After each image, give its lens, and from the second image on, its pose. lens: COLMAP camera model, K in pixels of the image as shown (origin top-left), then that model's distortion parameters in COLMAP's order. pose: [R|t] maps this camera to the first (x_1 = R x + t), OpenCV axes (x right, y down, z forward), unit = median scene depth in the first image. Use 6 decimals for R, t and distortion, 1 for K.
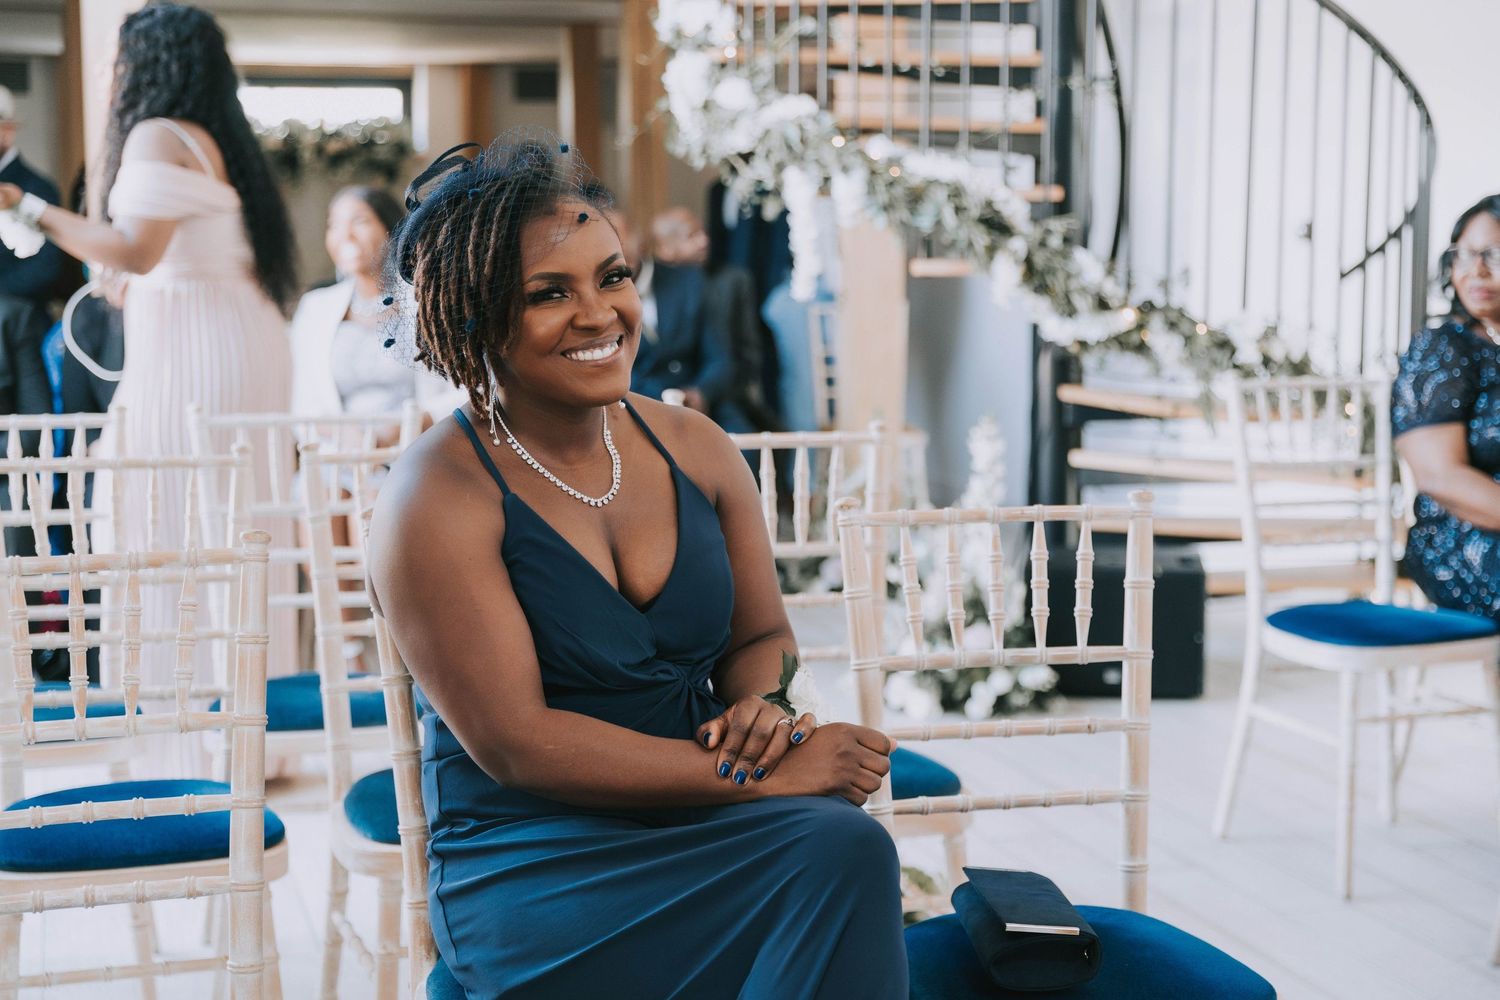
lens RADIAL K [[2415.6, 0, 750.0], [0, 2415.6, 500.0], [0, 0, 1]] dist [-0.007056, 0.018855]
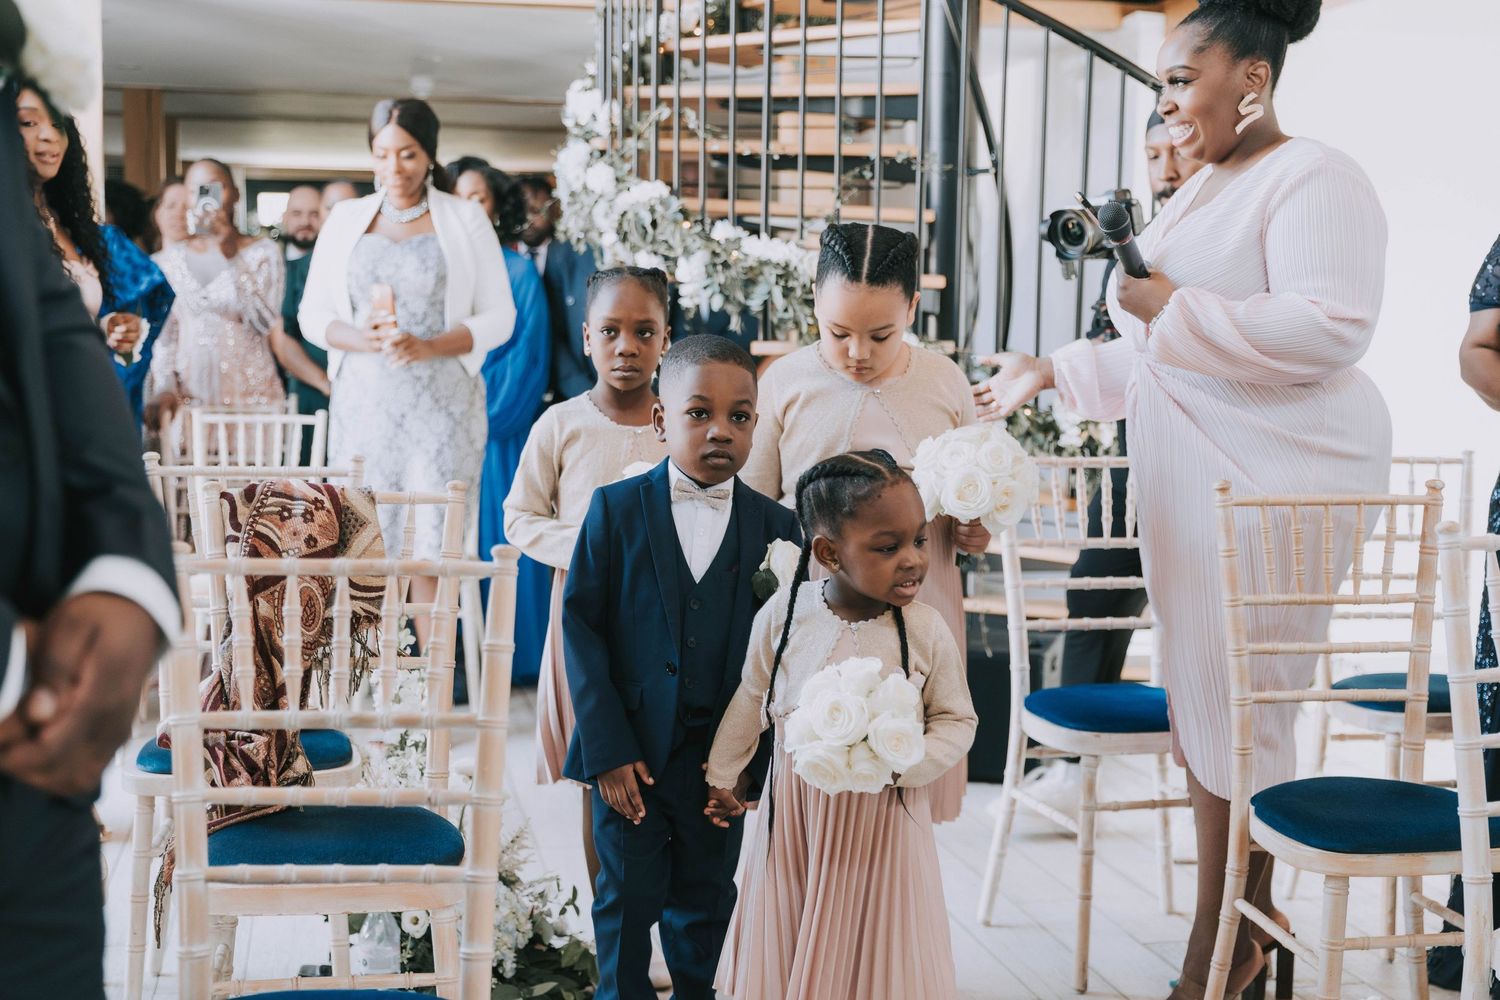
lens RADIAL K [[2099.3, 0, 750.0], [0, 2099.3, 500.0], [0, 0, 1]] dist [0.000592, 0.005329]
pose [[0.986099, 0.029826, -0.163461, 0.218014], [-0.036378, 0.998644, -0.037239, 0.002445], [0.162129, 0.042668, 0.985847, 0.122253]]
